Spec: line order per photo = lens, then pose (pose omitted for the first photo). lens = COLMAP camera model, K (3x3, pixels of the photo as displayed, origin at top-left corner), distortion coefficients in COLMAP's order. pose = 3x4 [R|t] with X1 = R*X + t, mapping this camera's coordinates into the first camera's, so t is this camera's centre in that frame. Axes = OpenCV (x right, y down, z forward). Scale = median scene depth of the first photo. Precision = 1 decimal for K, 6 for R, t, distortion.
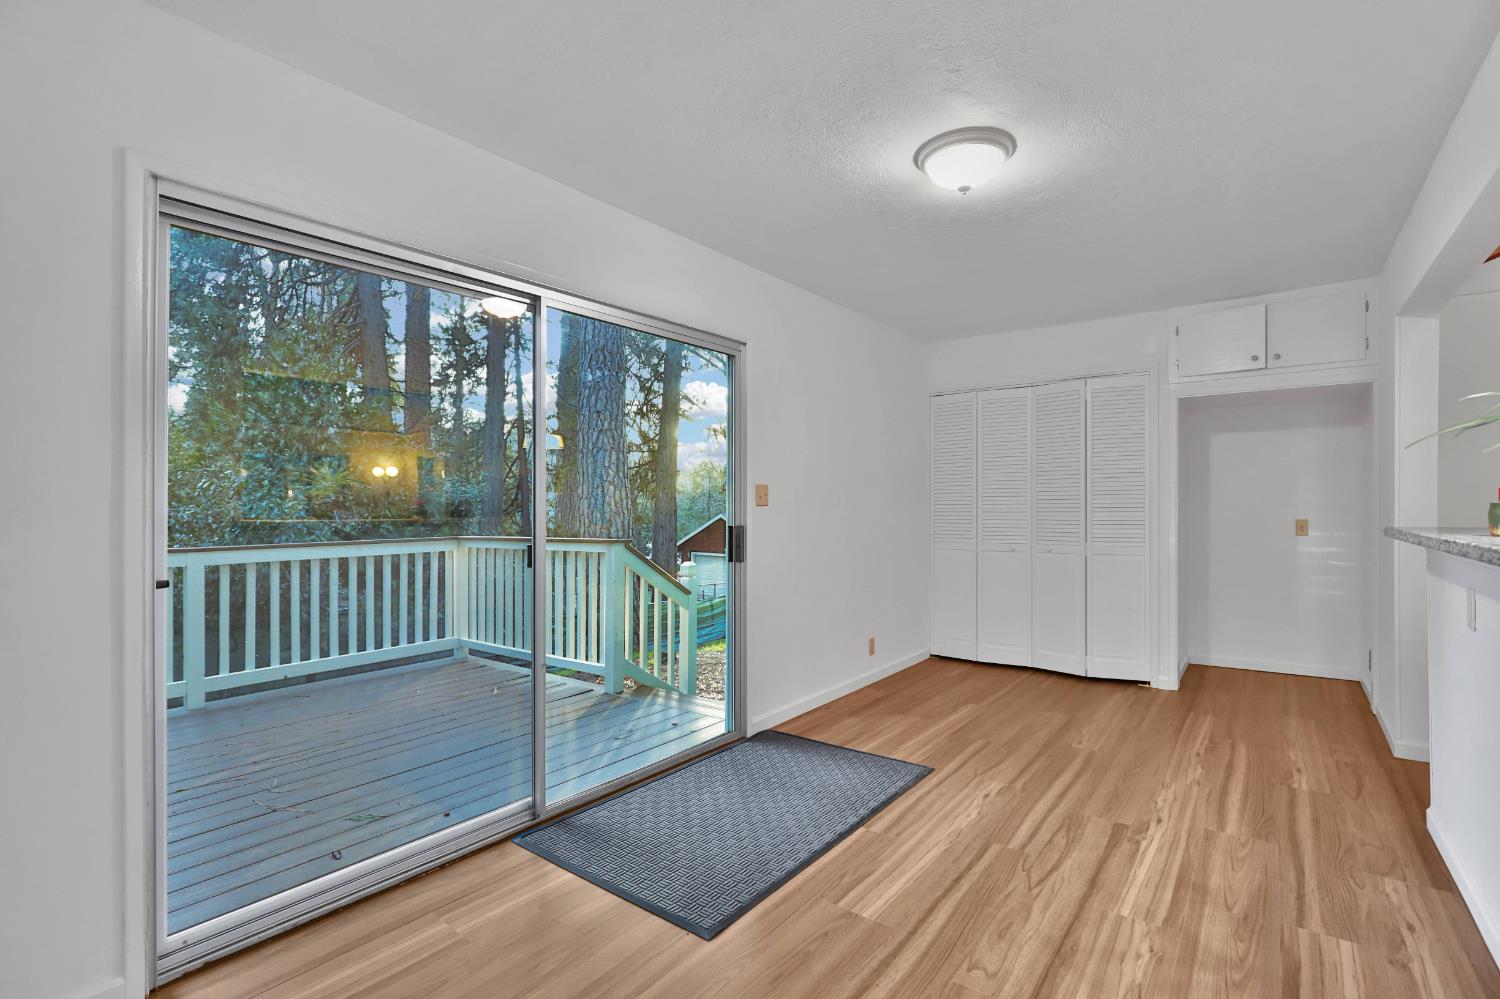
lens RADIAL K [[694.0, 0, 747.6], [0, 694.0, 498.9], [0, 0, 1]] dist [-0.034194, 0.005854]
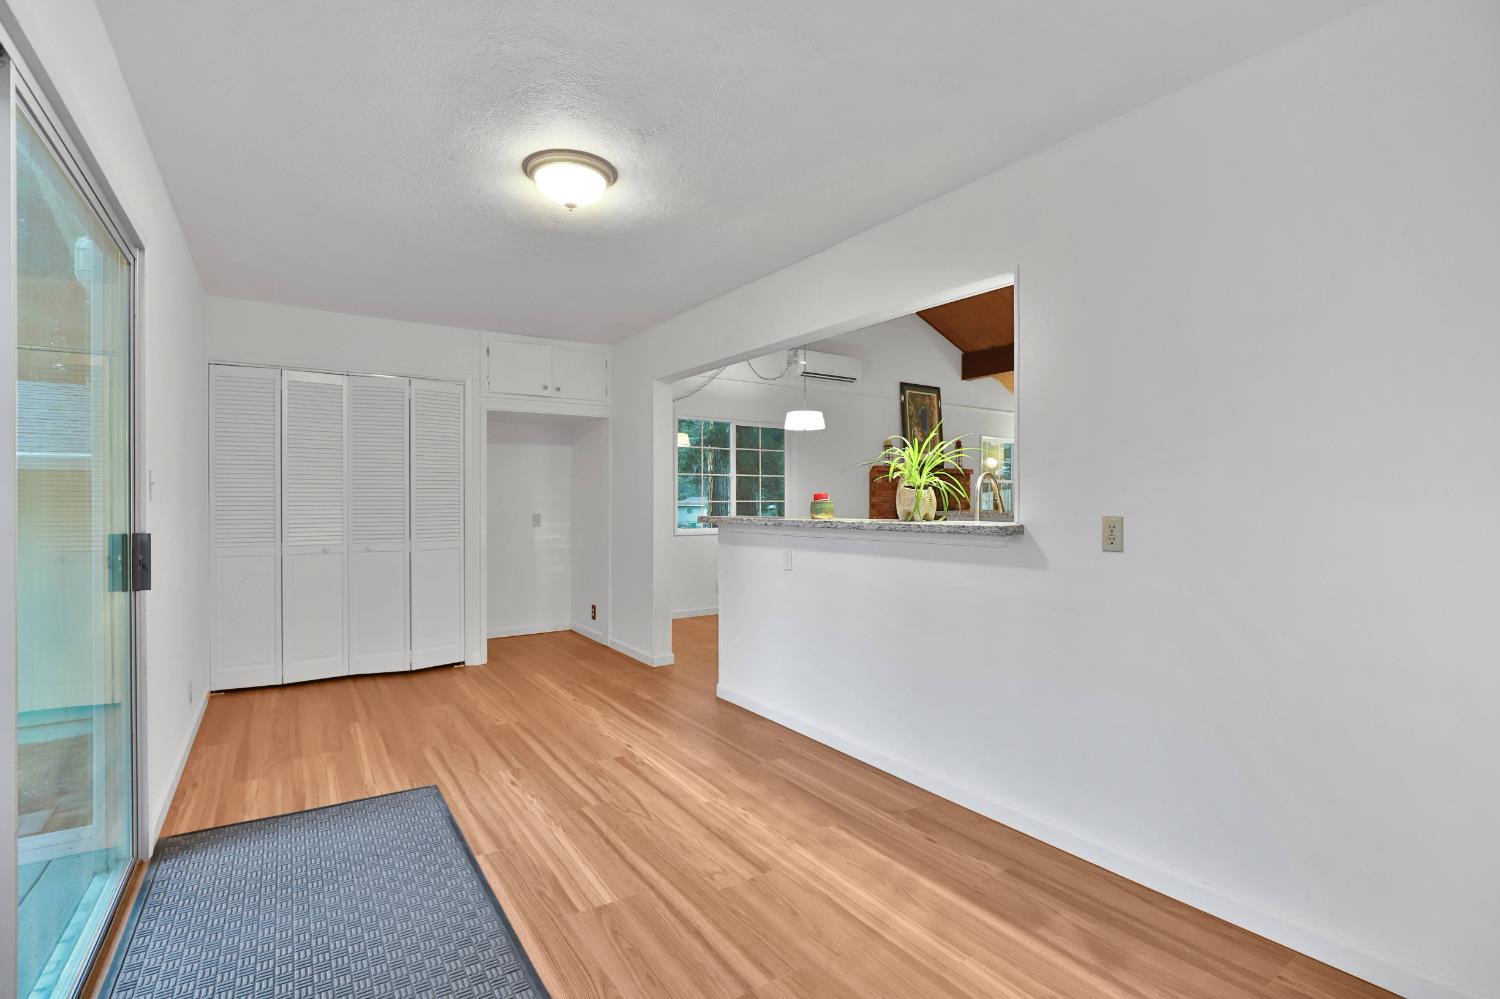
lens RADIAL K [[694.0, 0, 738.3], [0, 694.0, 508.2], [0, 0, 1]] dist [-0.034194, 0.005854]
pose [[0.330538, -0.004067, 0.943784, -0.463318], [-0.008758, 0.999934, 0.007376, 0.008674], [-0.943752, -0.010704, 0.330480, 0.312278]]
